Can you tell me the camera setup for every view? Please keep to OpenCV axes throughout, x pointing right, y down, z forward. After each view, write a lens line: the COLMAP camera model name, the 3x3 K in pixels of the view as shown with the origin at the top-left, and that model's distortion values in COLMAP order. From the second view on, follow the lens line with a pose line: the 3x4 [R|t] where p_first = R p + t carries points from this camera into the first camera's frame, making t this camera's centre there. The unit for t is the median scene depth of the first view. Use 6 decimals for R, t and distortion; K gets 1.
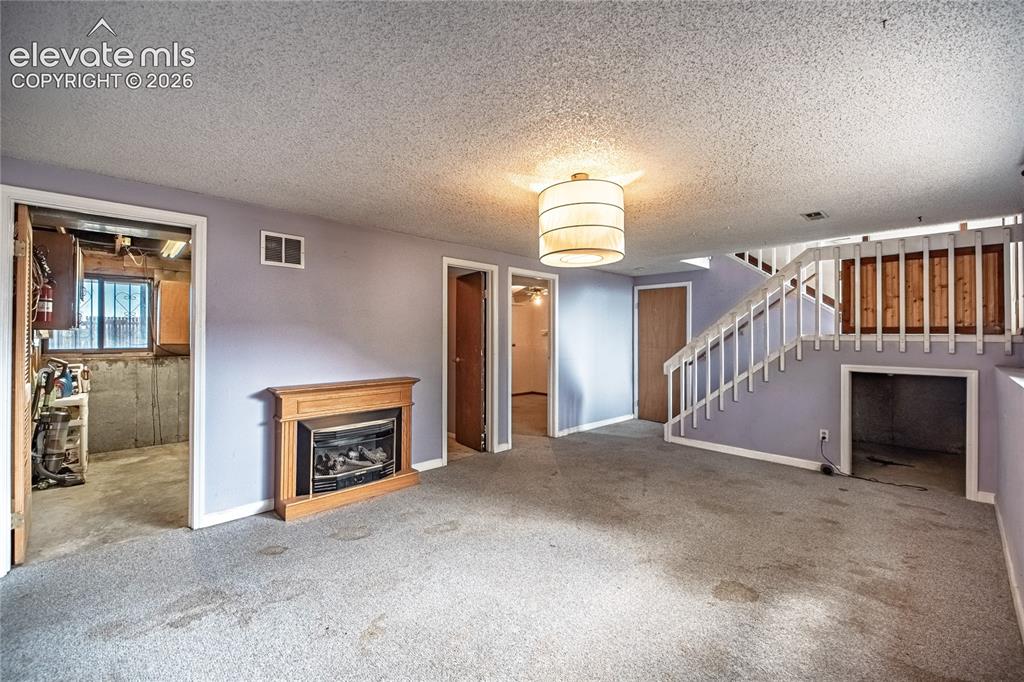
lens RADIAL K [[422.4, 0, 515.8], [0, 422.4, 344.2], [0, 0, 1]] dist [0.024728, -0.000204]
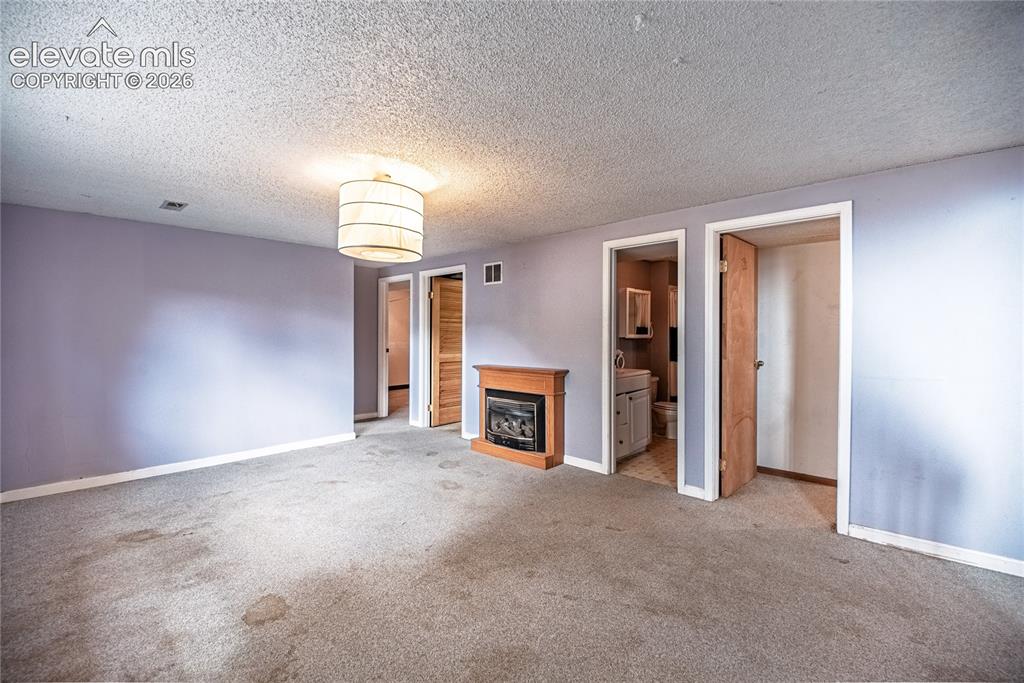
lens RADIAL K [[438.5, 0, 507.4], [0, 438.5, 331.8], [0, 0, 1]] dist [0.009432, -0.000789]
pose [[0.040087, -0.006900, -0.999172, 0.965605], [-0.014061, 0.999873, -0.007469, -0.004838], [0.999097, 0.014349, 0.039985, 0.963108]]
